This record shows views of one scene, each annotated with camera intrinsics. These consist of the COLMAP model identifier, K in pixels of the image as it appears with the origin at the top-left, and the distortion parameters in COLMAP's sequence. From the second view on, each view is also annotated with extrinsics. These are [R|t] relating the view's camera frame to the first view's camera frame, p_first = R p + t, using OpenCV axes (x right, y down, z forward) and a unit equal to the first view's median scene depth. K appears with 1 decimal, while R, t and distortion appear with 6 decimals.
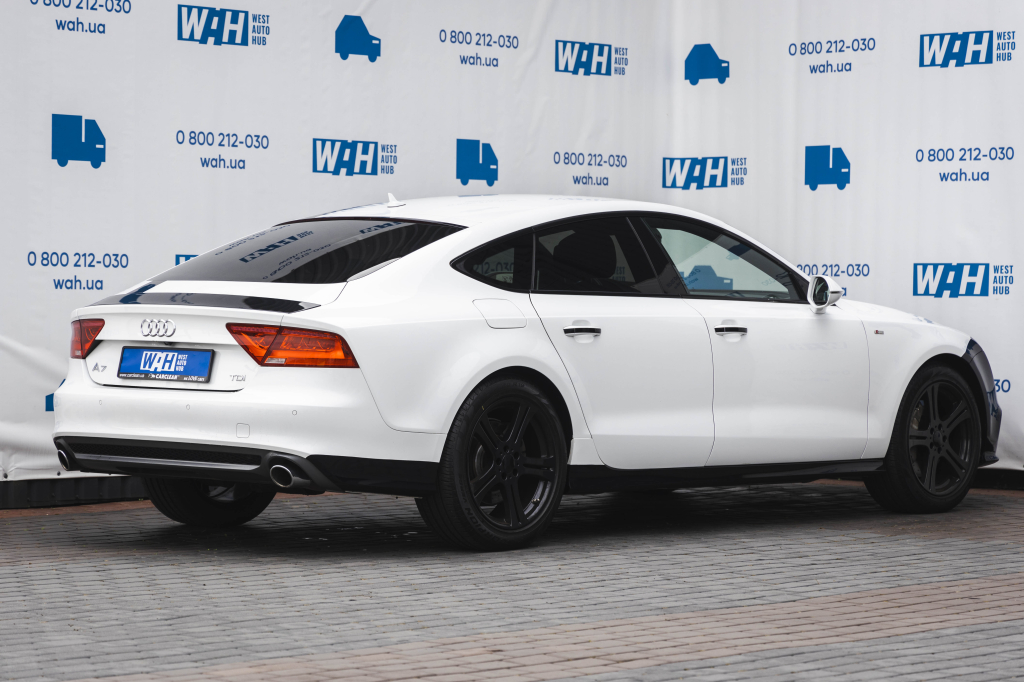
lens RADIAL K [[3339.6, 0, 507.6], [0, 3339.6, 341.2], [0, 0, 1]] dist [0.052962, 0.000000]
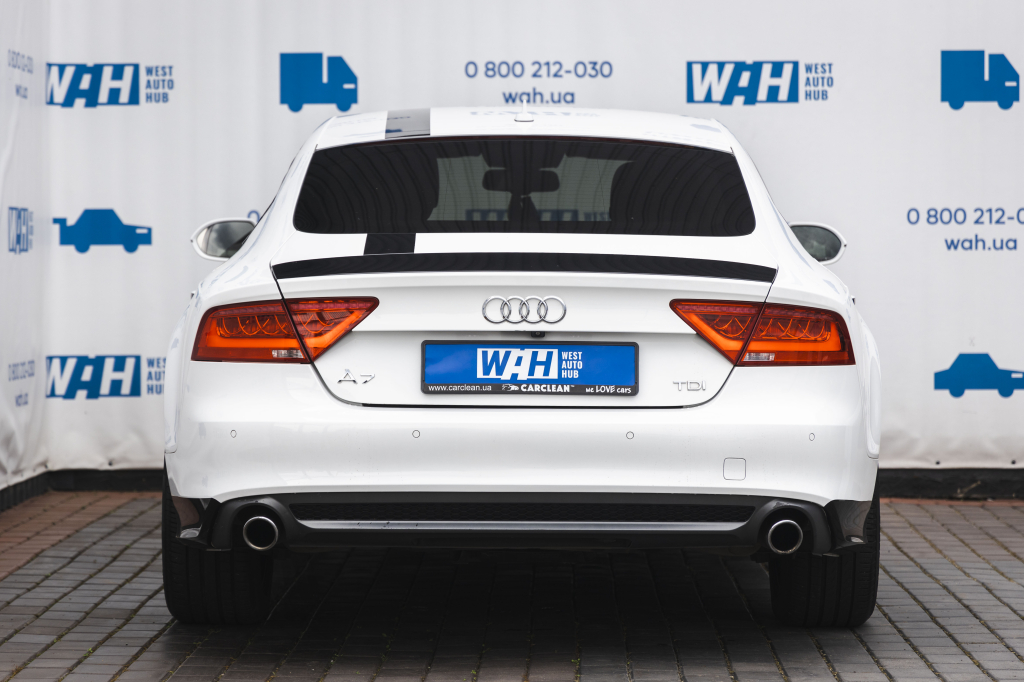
lens RADIAL K [[3339.6, 0, 503.6], [0, 3339.6, 284.4], [0, 0, 1]] dist [0.052962, 0.000000]
pose [[0.719470, -0.015226, 0.694356, -0.533793], [0.015812, 0.999860, 0.005541, -0.012068], [-0.694343, 0.006993, 0.719610, 0.556153]]
